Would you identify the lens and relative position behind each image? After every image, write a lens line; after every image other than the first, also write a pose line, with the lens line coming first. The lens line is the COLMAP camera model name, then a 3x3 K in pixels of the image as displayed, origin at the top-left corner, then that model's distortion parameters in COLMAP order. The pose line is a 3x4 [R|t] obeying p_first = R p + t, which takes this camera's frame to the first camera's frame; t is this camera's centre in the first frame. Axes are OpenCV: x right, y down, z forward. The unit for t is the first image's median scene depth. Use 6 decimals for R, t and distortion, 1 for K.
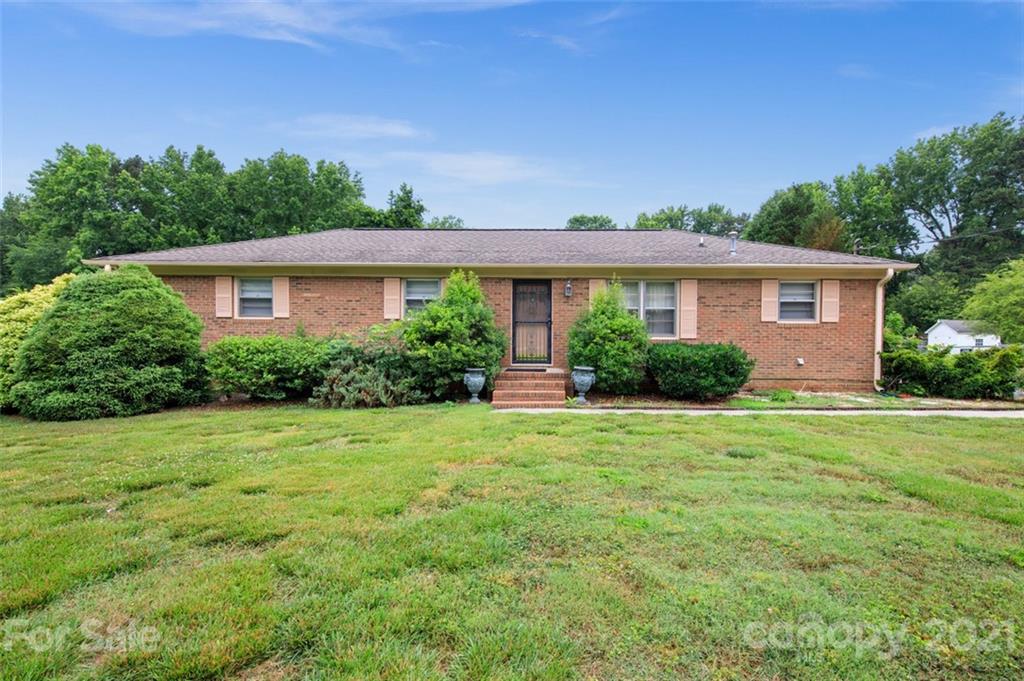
lens RADIAL K [[461.8, 0, 537.2], [0, 461.8, 341.9], [0, 0, 1]] dist [0.007268, -0.000594]
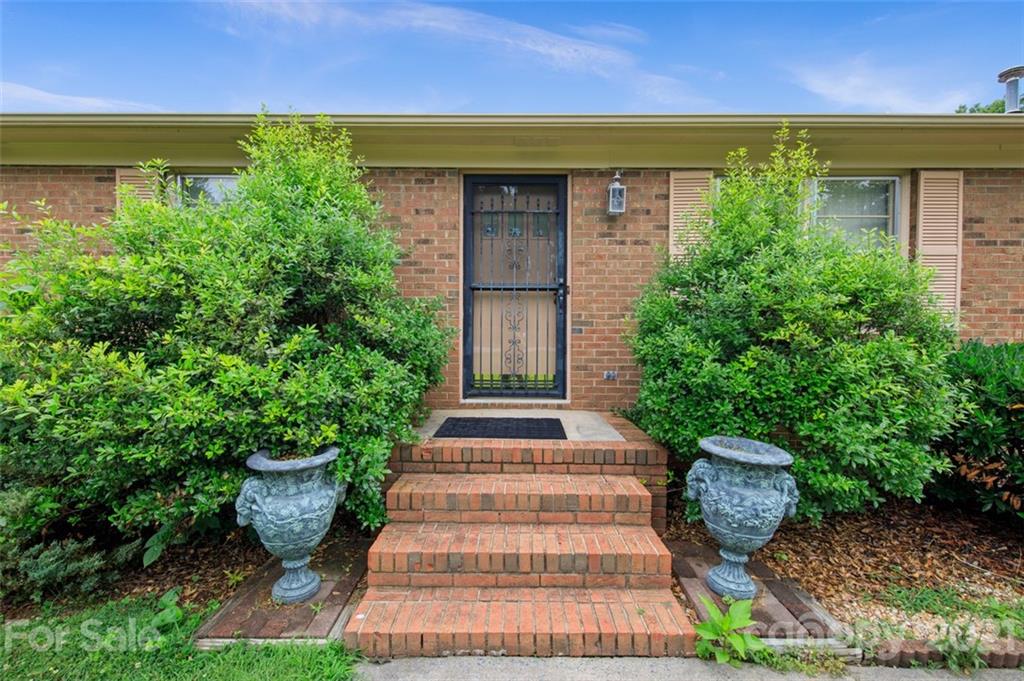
lens RADIAL K [[457.6, 0, 512.0], [0, 457.6, 340.5], [0, 0, 1]] dist [0.001269, -0.000360]
pose [[0.999876, -0.002094, 0.015630, -0.020150], [0.002057, 0.999995, 0.002374, -0.001206], [-0.015635, -0.002341, 0.999875, 0.630110]]
